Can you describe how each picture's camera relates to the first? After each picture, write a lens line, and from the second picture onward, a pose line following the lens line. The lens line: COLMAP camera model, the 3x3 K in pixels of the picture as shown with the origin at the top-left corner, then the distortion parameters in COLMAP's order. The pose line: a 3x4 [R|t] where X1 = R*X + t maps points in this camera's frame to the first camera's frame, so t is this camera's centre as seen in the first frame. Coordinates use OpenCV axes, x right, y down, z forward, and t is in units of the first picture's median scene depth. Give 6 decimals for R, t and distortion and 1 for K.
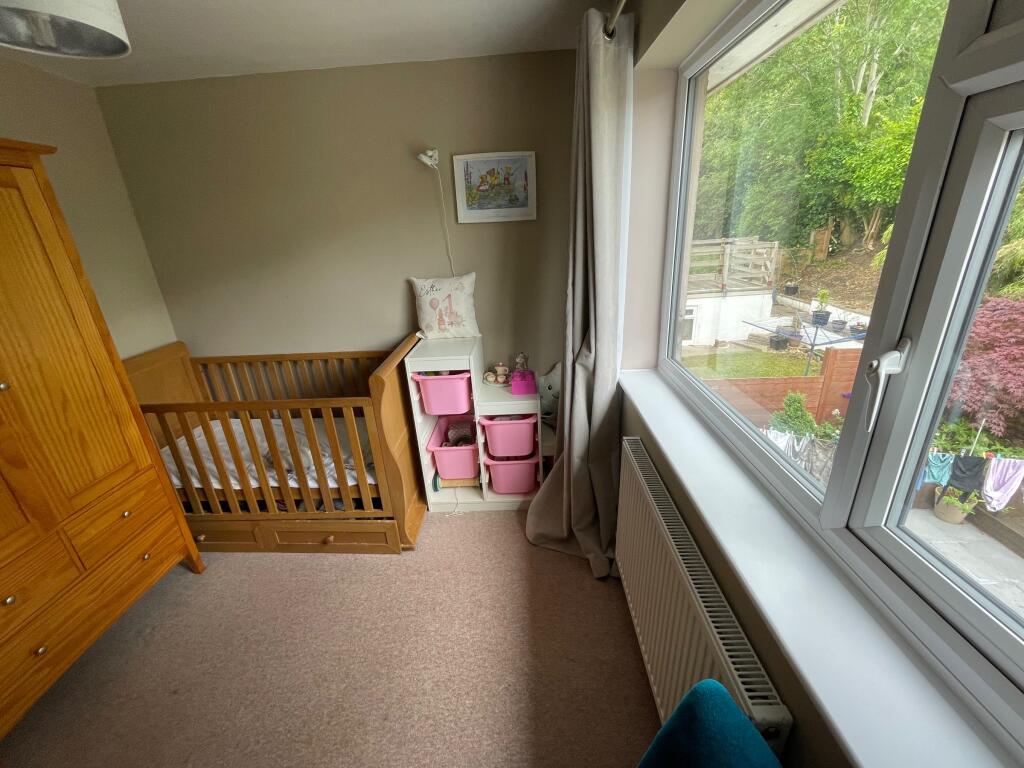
lens RADIAL K [[414.5, 0, 511.4], [0, 414.5, 383.6], [0, 0, 1]] dist [-0.003449, -0.000291]
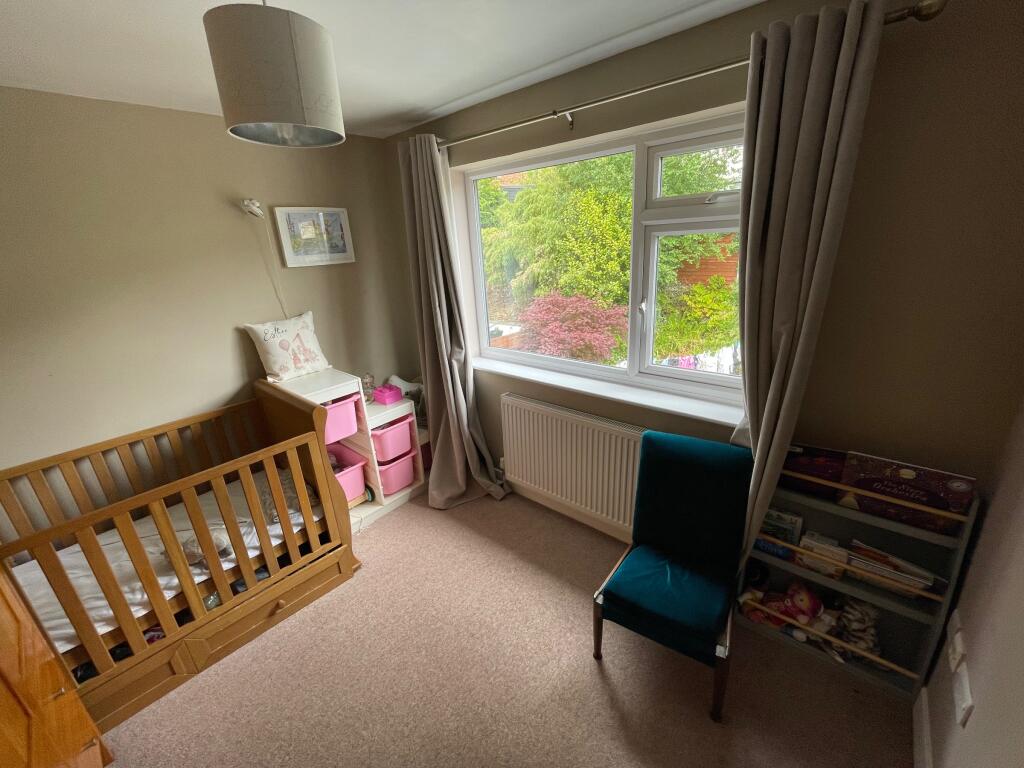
lens RADIAL K [[414.5, 0, 510.2], [0, 414.5, 385.3], [0, 0, 1]] dist [-0.003449, -0.000291]
pose [[0.636297, -0.247031, 0.730823, -0.633121], [0.298431, 0.952409, 0.062099, 0.004302], [-0.711383, 0.178587, 0.679736, -0.077460]]
